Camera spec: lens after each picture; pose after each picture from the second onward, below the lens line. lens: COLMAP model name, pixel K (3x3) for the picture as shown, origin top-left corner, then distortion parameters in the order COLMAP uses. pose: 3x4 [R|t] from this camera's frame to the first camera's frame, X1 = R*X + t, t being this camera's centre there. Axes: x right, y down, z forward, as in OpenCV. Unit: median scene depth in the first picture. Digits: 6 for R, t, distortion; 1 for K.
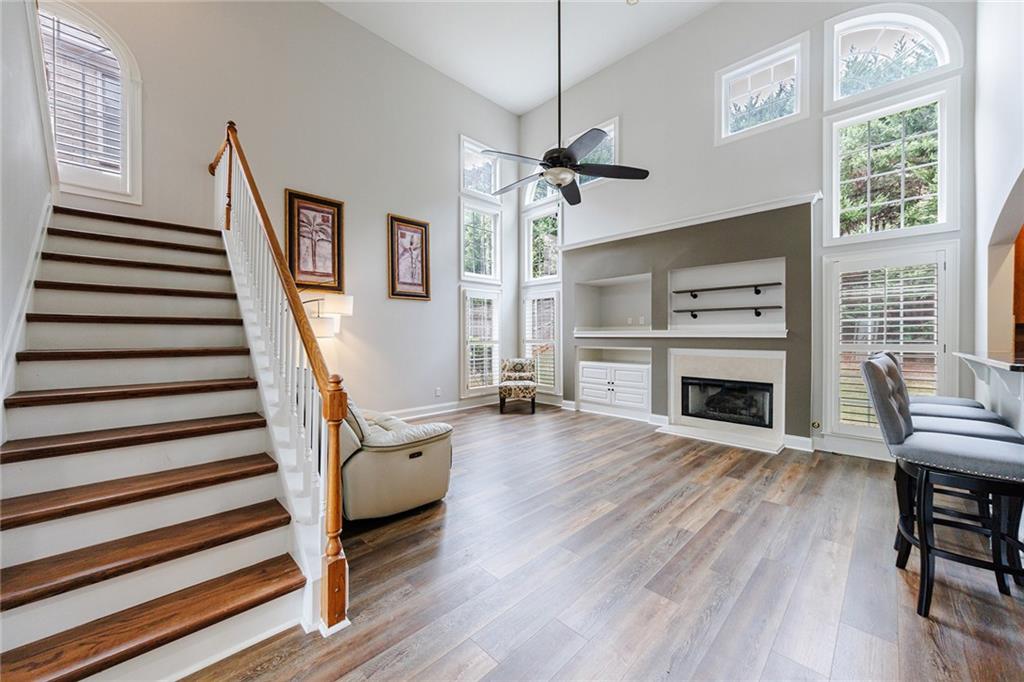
lens RADIAL K [[380.0, 0, 517.6], [0, 380.0, 340.6], [0, 0, 1]] dist [0.000351, -0.000072]
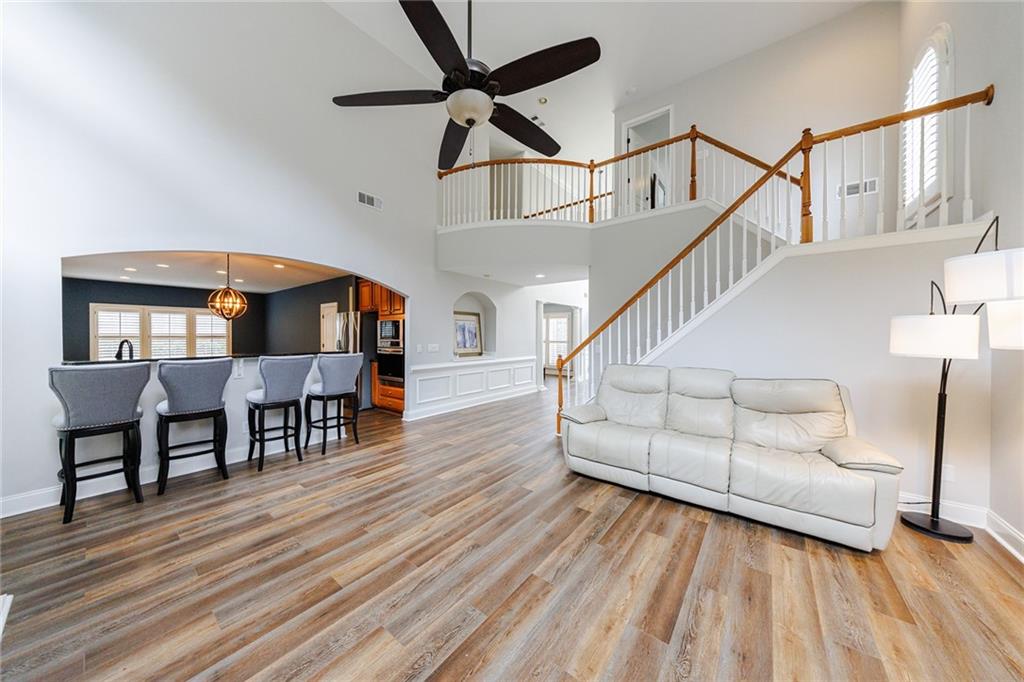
lens RADIAL K [[326.5, 0, 510.8], [0, 326.5, 336.7], [0, 0, 1]] dist [0.000013, -0.000001]
pose [[-0.993172, -0.002254, -0.116635, 0.117295], [-0.003998, 0.999884, 0.014718, -0.052693], [0.116588, 0.015084, -0.993066, 1.774670]]
